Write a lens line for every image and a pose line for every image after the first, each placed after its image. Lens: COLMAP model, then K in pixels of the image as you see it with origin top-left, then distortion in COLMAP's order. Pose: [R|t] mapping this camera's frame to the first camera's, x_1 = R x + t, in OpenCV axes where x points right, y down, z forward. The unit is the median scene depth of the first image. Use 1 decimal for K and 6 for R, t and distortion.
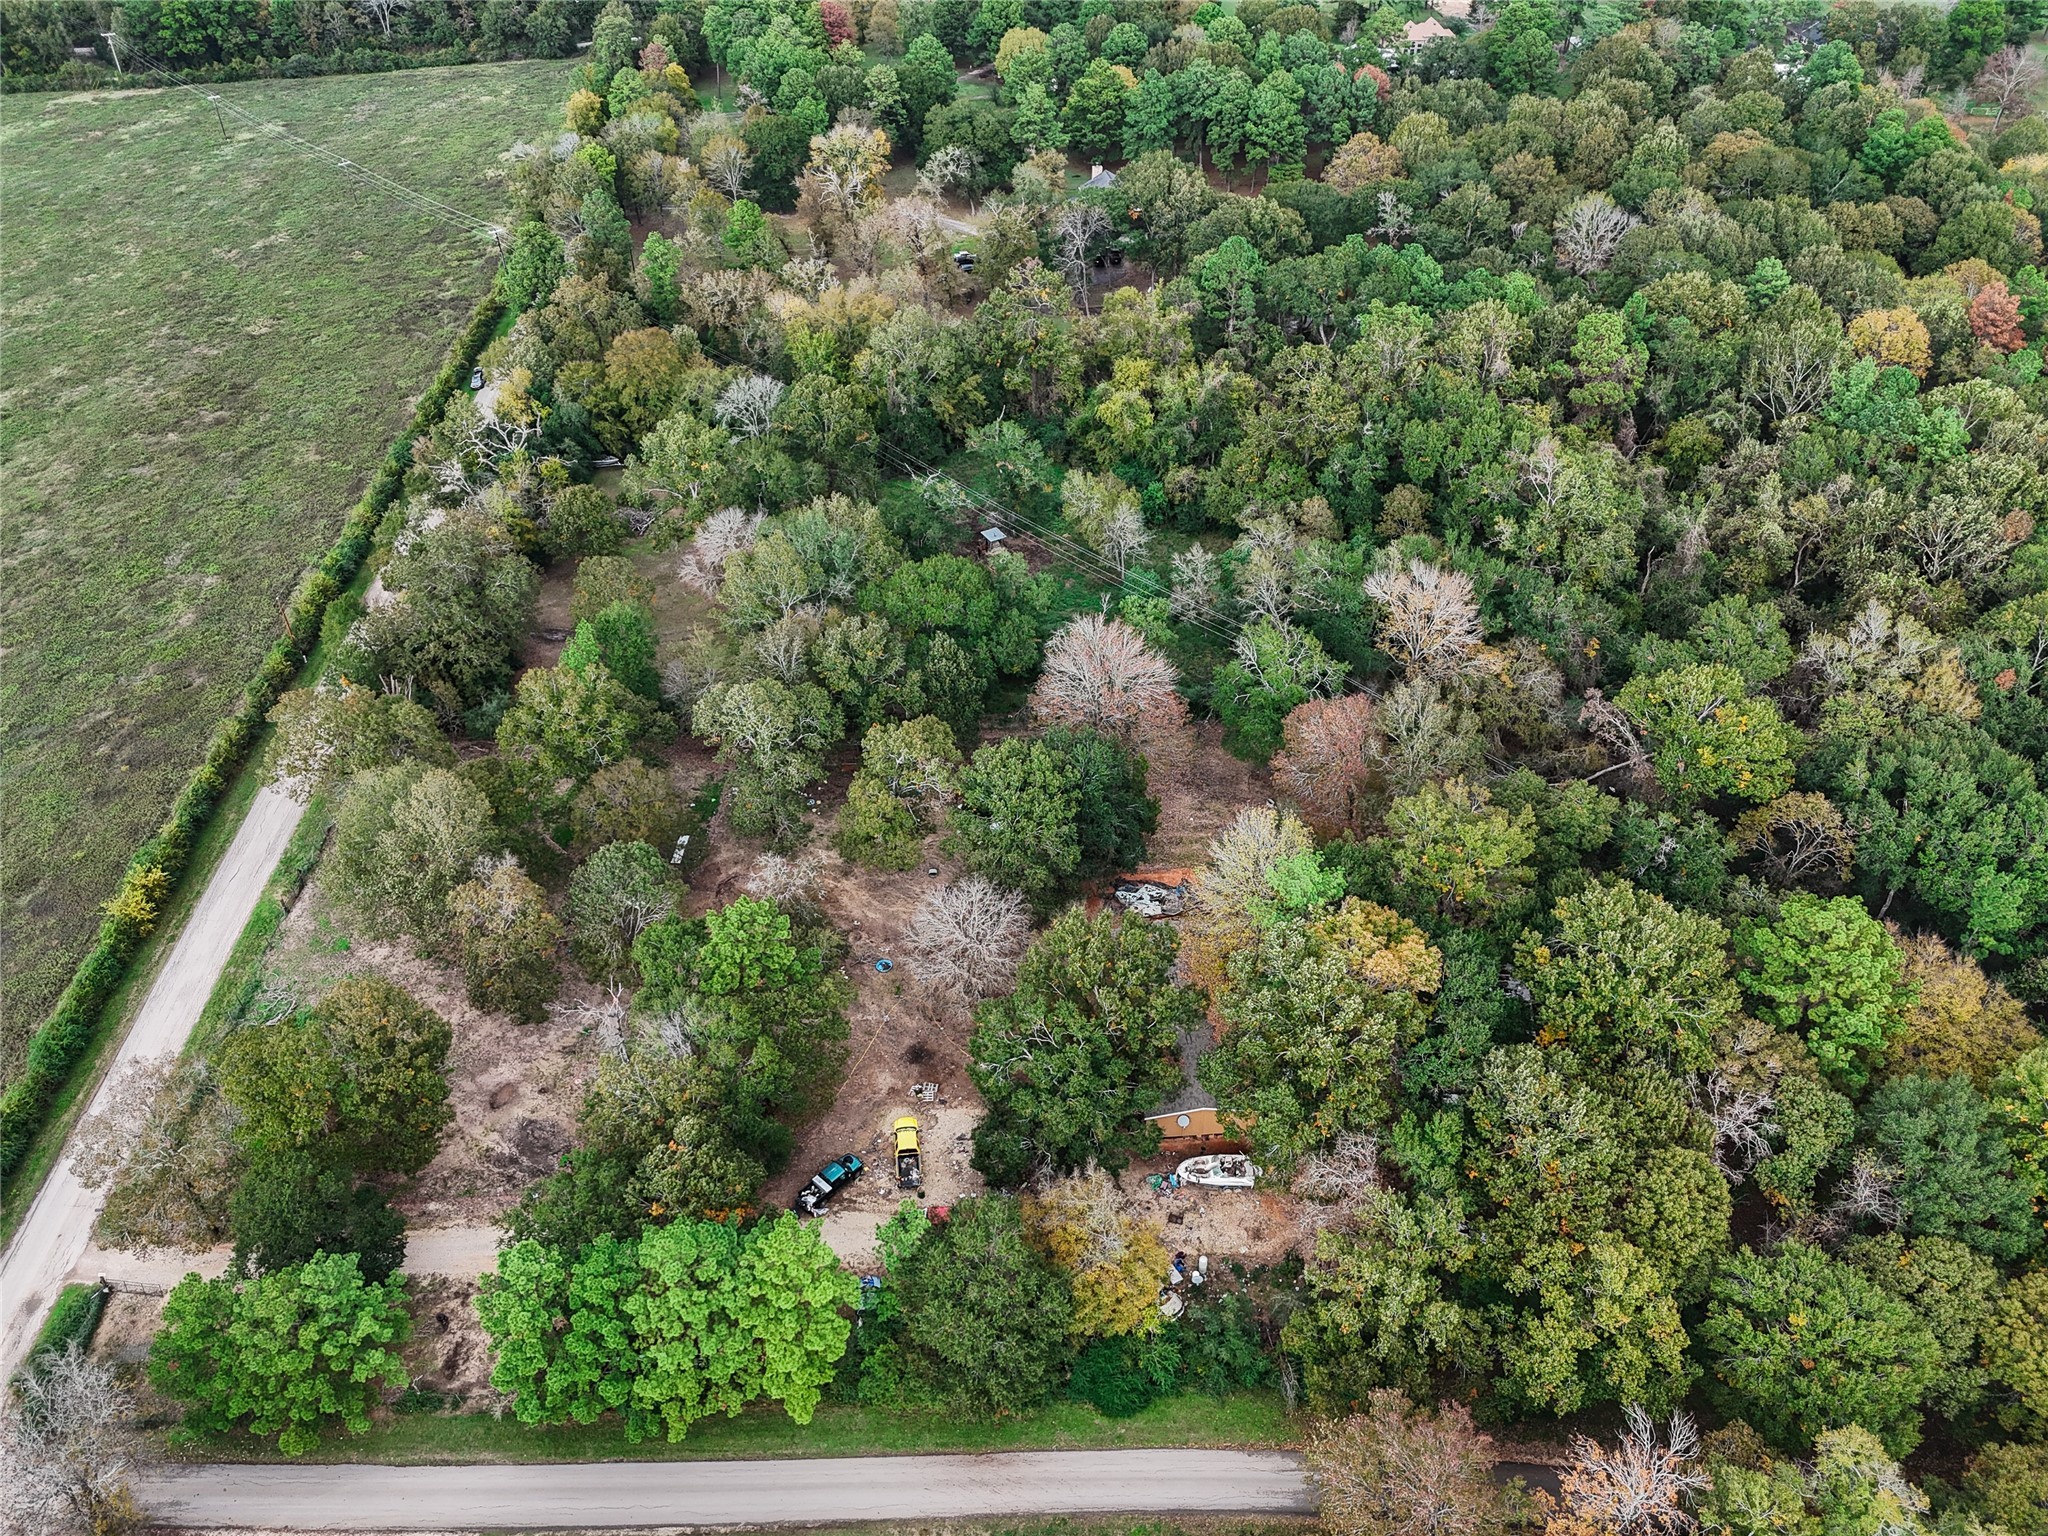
lens RADIAL K [[1521.5, 0, 1024.0], [0, 1521.5, 768.0], [0, 0, 1]] dist [0.070378, -0.064215]
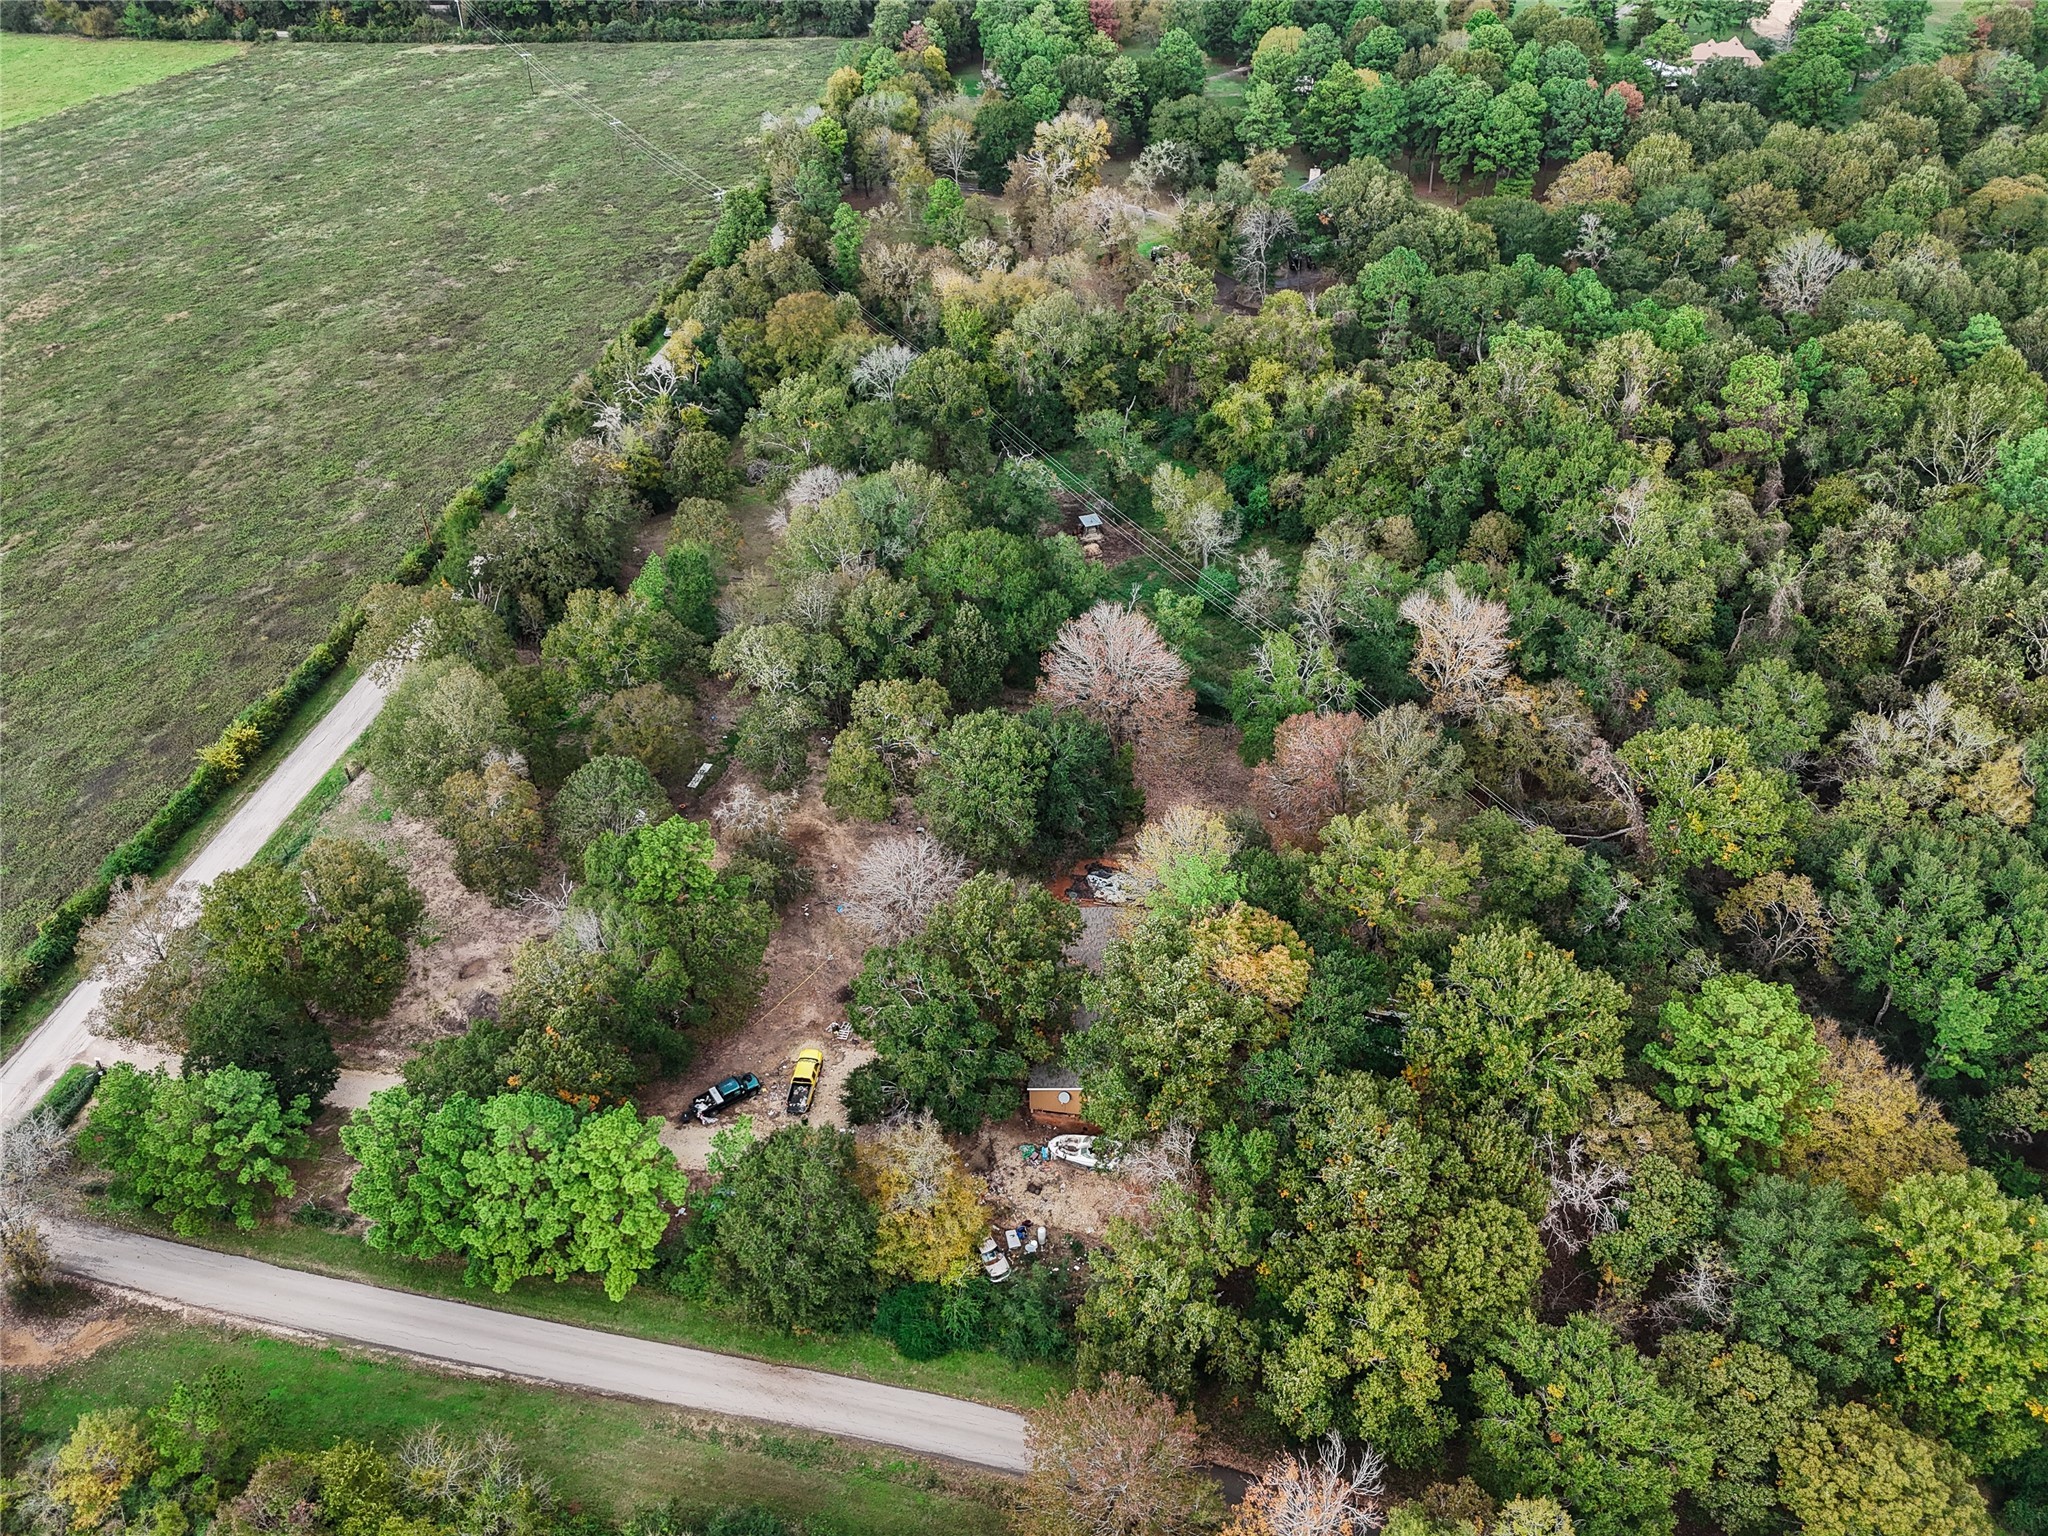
lens RADIAL K [[1521.5, 0, 1024.0], [0, 1521.5, 768.0], [0, 0, 1]] dist [0.070378, -0.064215]
pose [[0.973979, 0.136971, -0.180564, 0.185867], [-0.136541, 0.990523, 0.014872, 0.001461], [0.180890, 0.010169, 0.983451, -0.006221]]
